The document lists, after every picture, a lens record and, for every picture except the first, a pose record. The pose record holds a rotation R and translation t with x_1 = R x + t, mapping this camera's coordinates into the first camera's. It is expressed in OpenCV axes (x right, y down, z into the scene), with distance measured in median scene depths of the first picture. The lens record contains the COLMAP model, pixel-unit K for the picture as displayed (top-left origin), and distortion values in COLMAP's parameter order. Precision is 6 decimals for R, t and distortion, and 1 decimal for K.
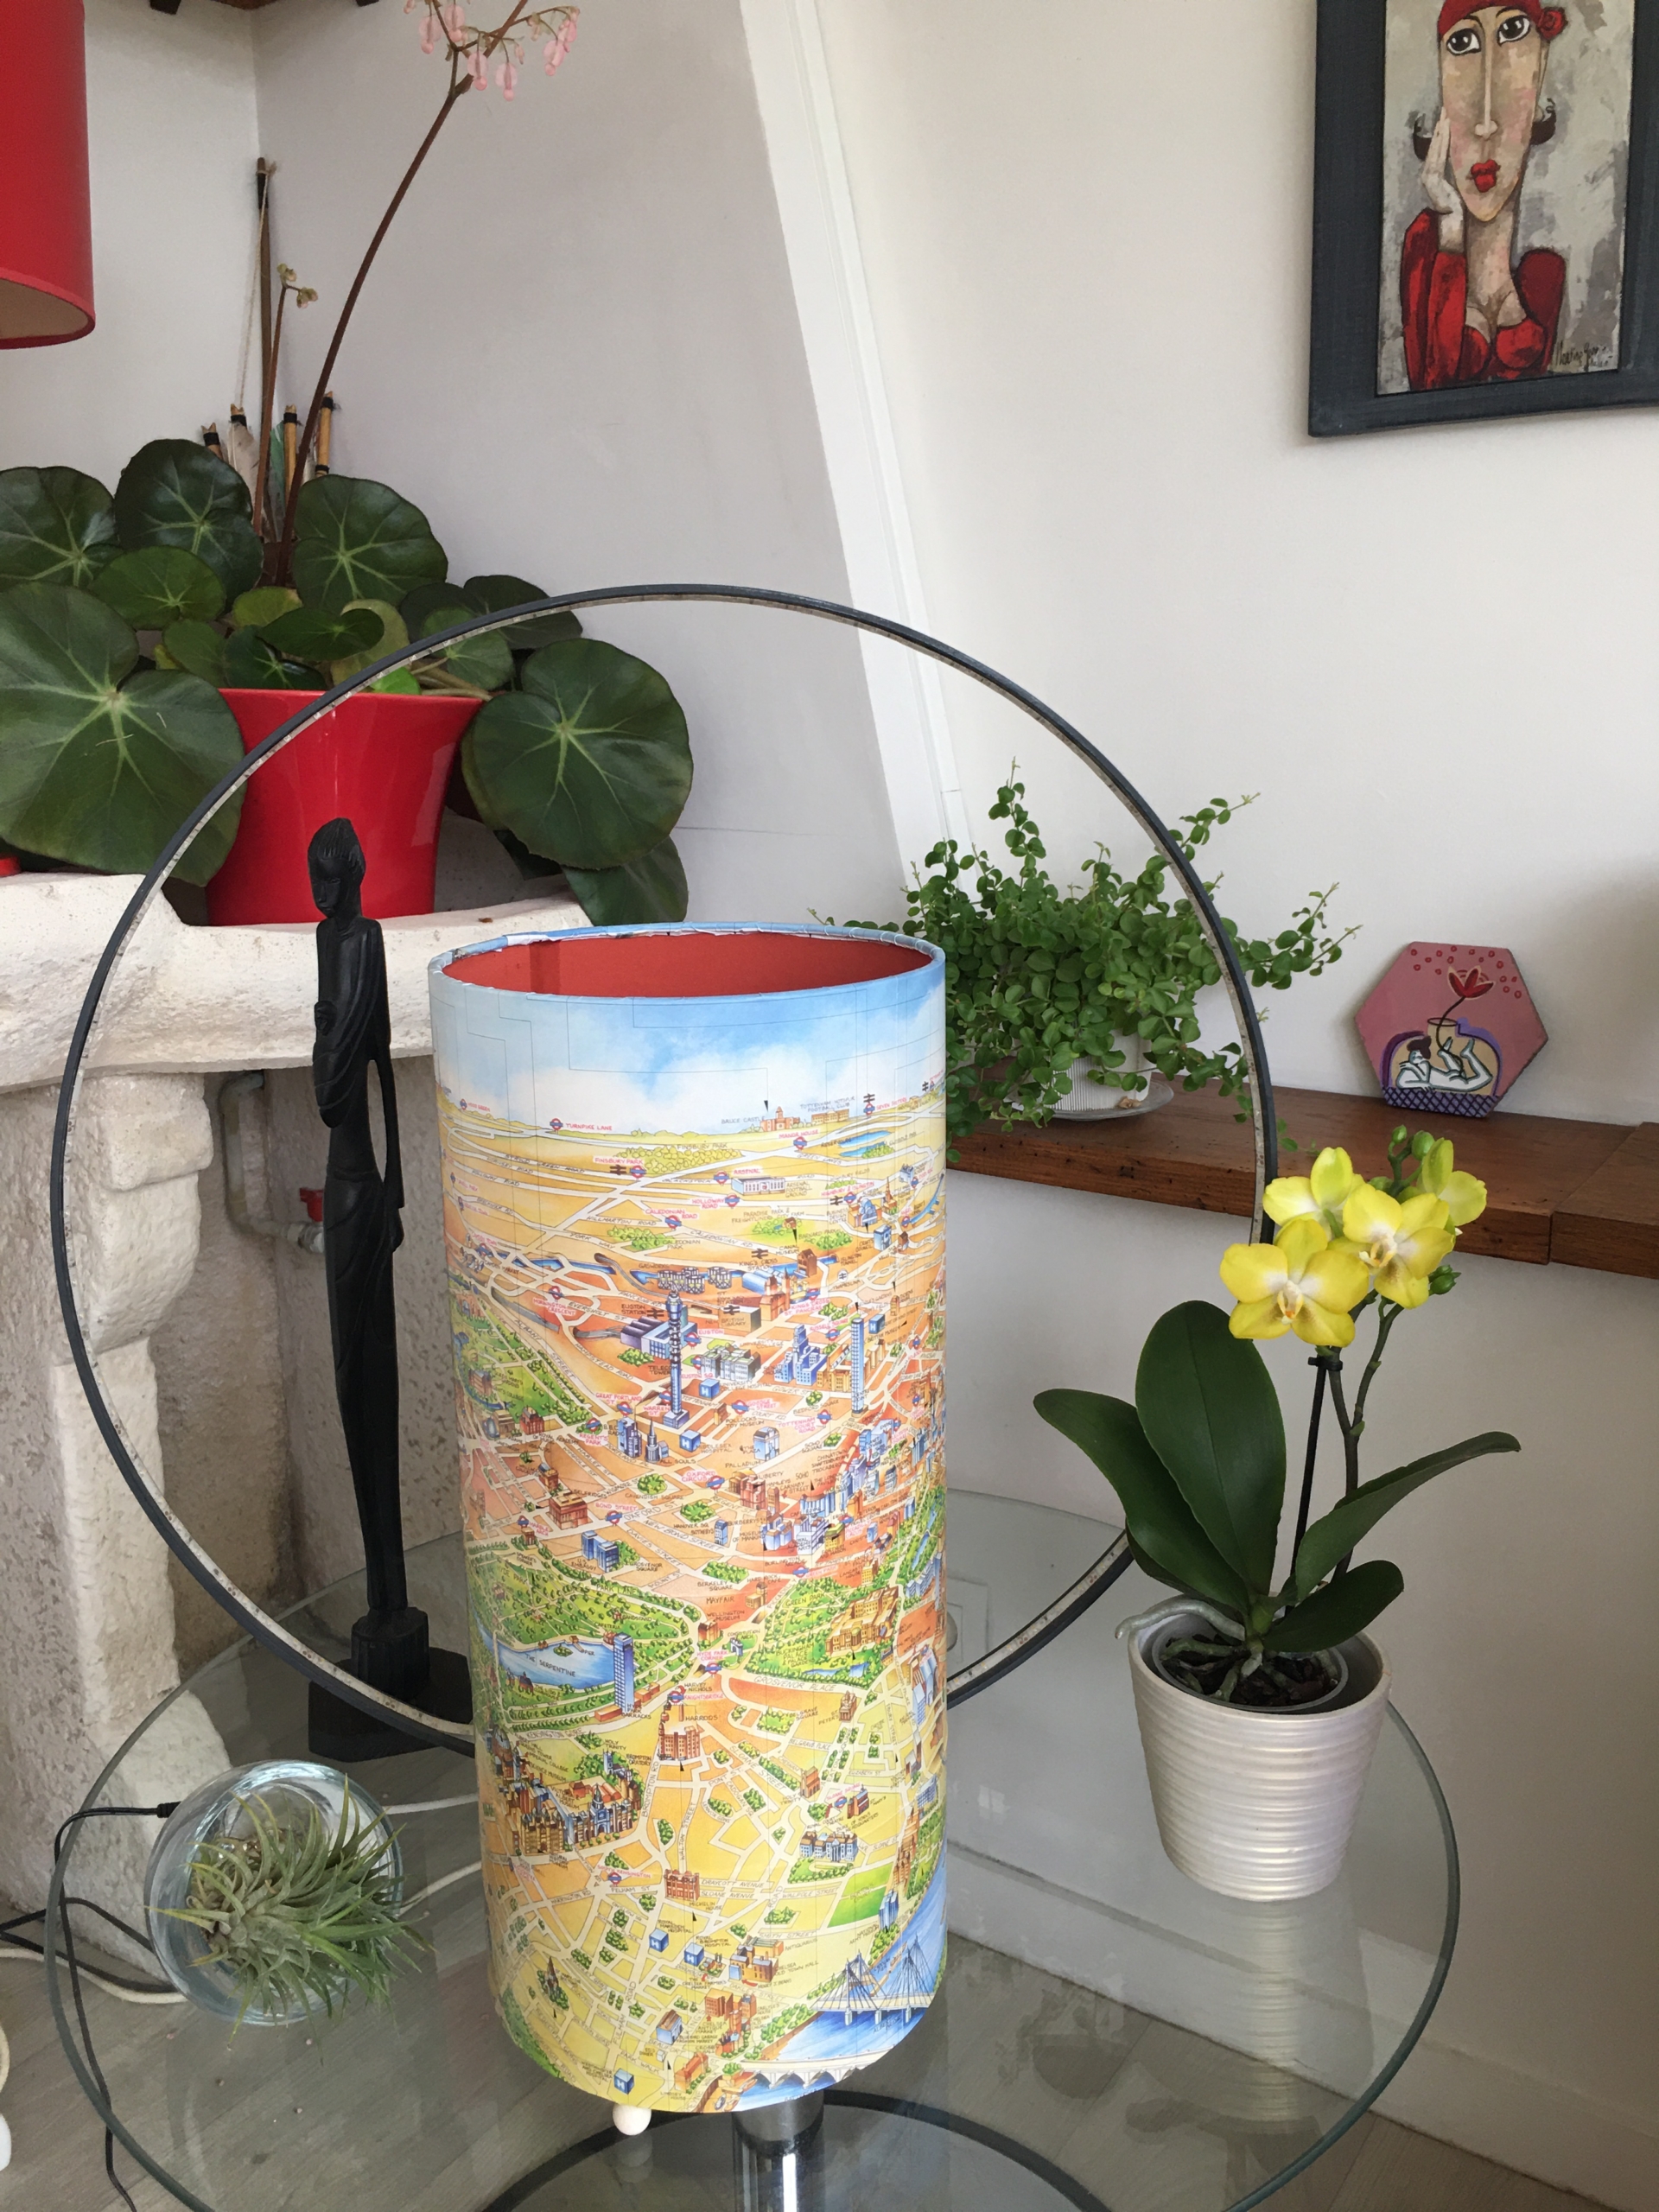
lens RADIAL K [[1868.1, 0, 837.3], [0, 1868.1, 1113.4], [0, 0, 1]] dist [0.062571, -0.058410]
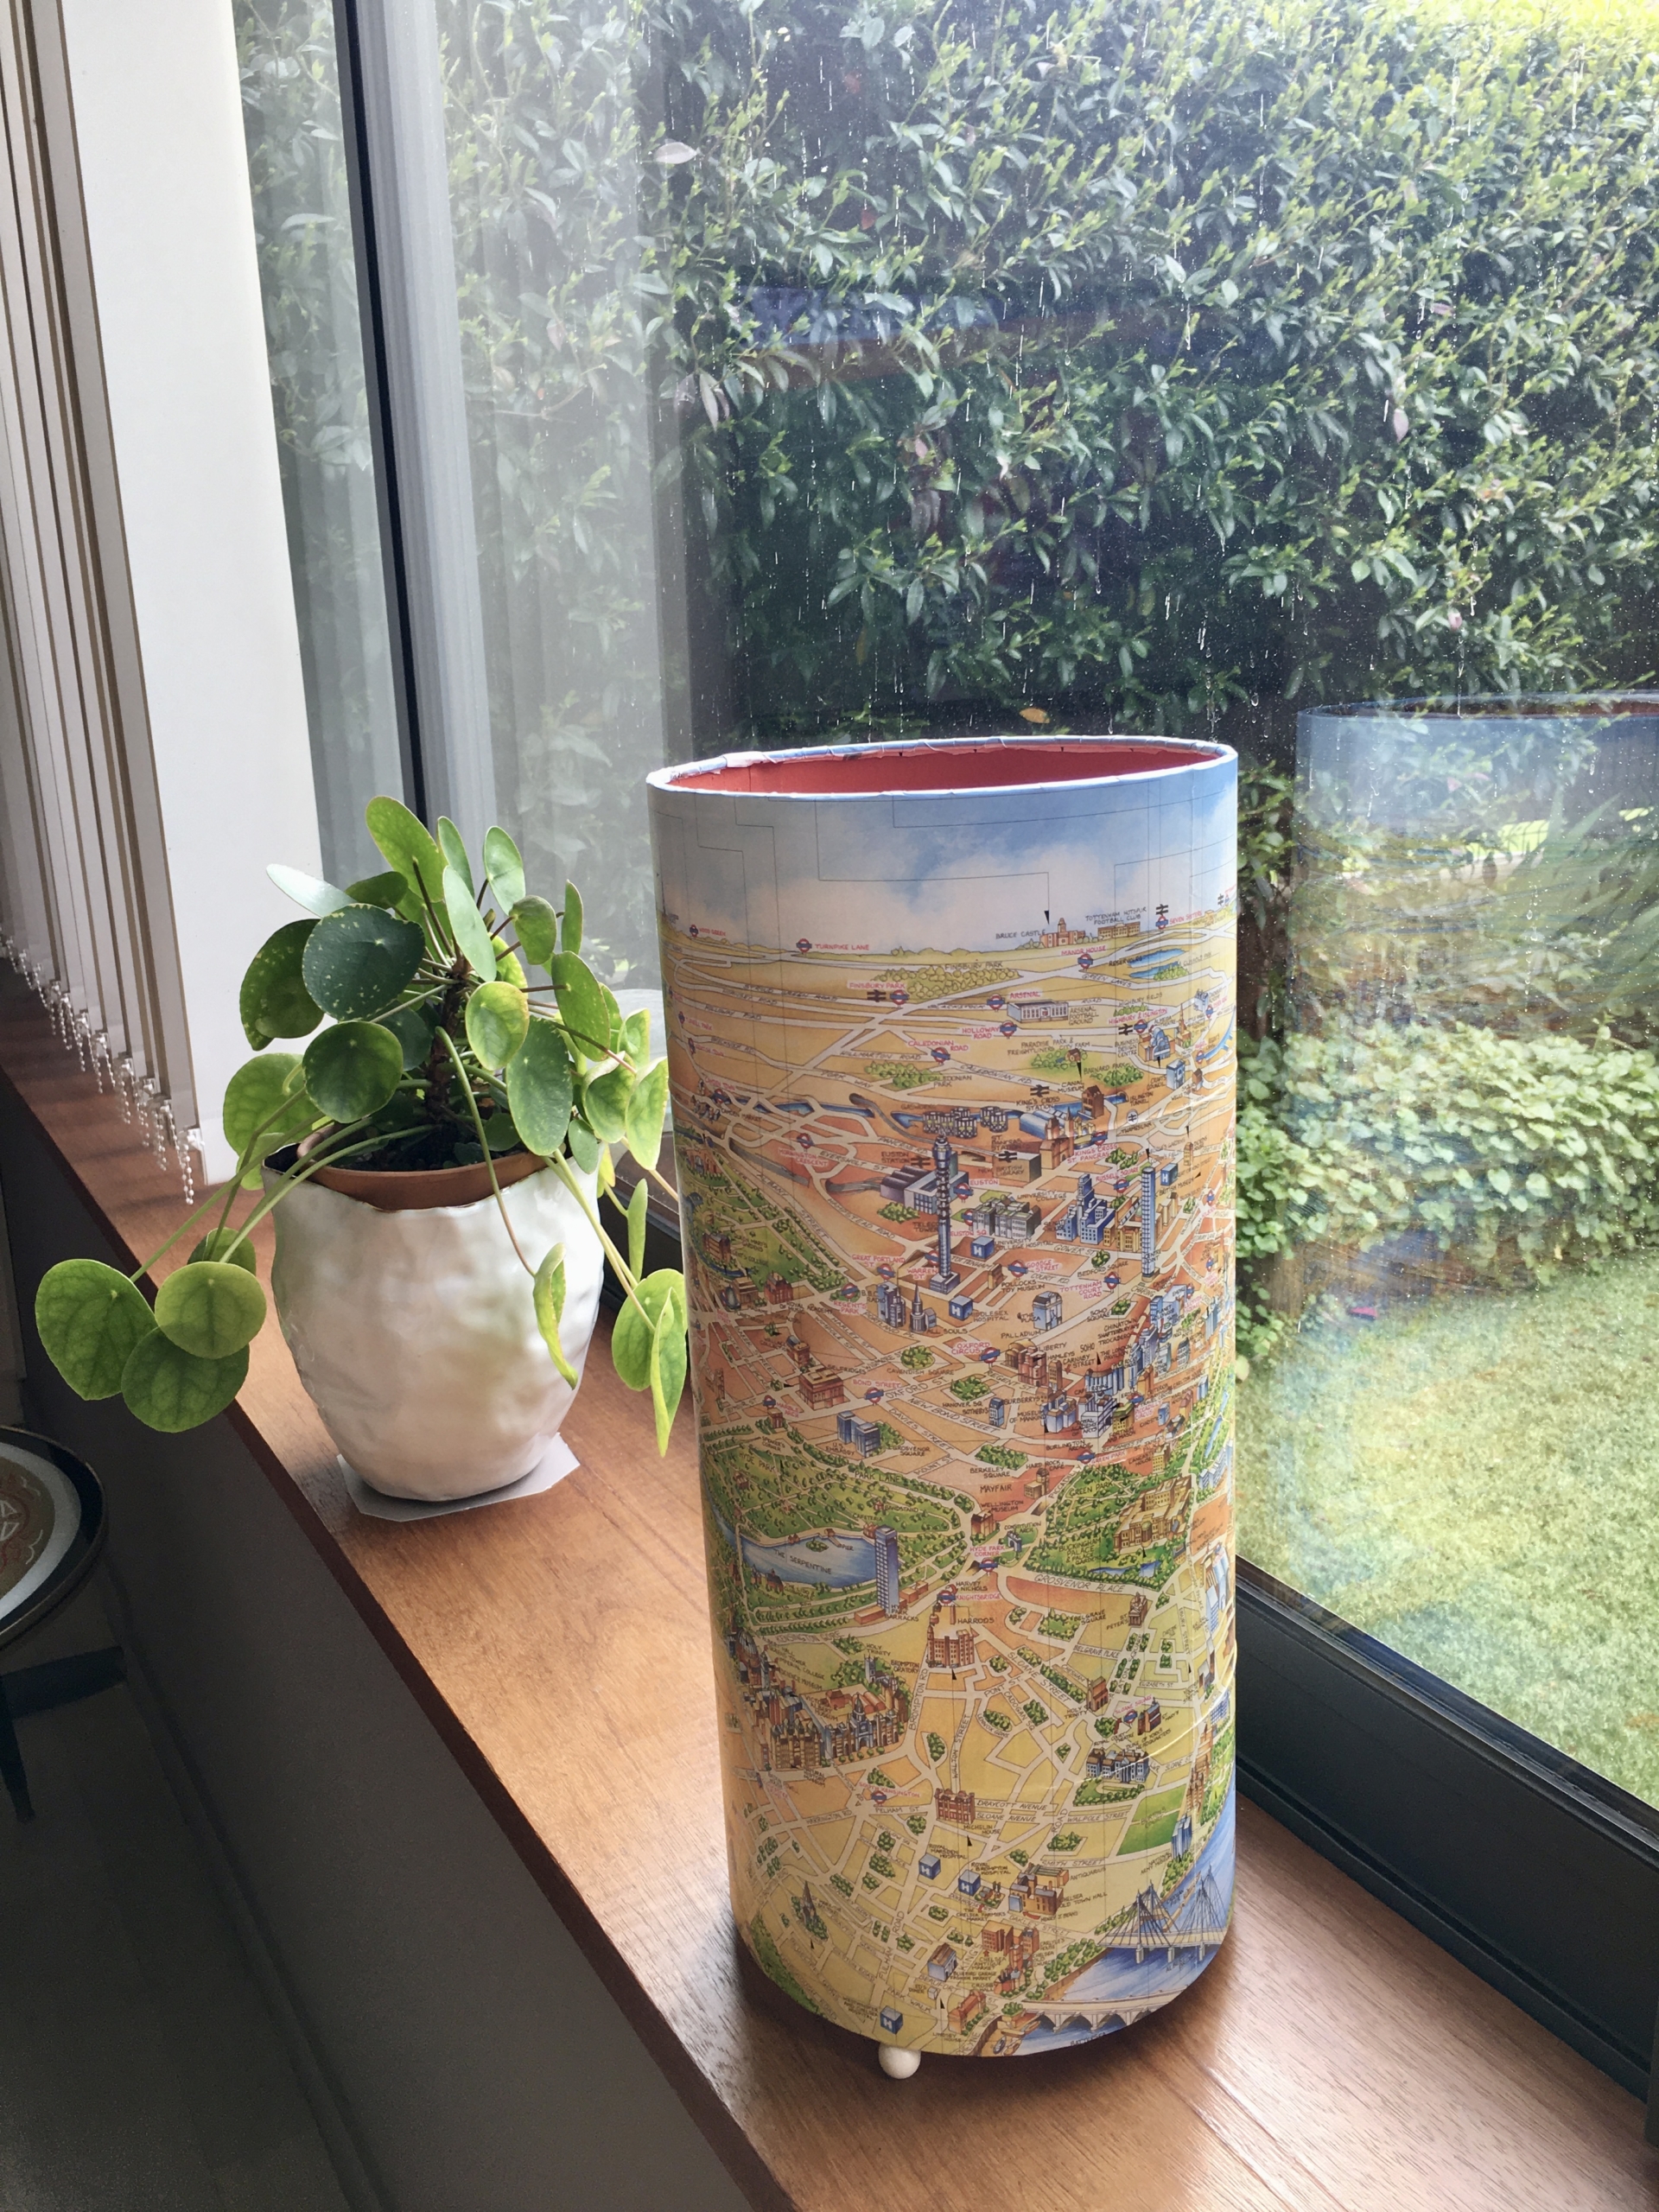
lens RADIAL K [[1868.1, 0, 838.2], [0, 1868.1, 1110.8], [0, 0, 1]] dist [0.062571, -0.058410]
pose [[0.996897, -0.017802, -0.076680, -0.063233], [0.020507, 0.999190, 0.034633, 0.048476], [0.076002, -0.036099, 0.996454, 0.119629]]
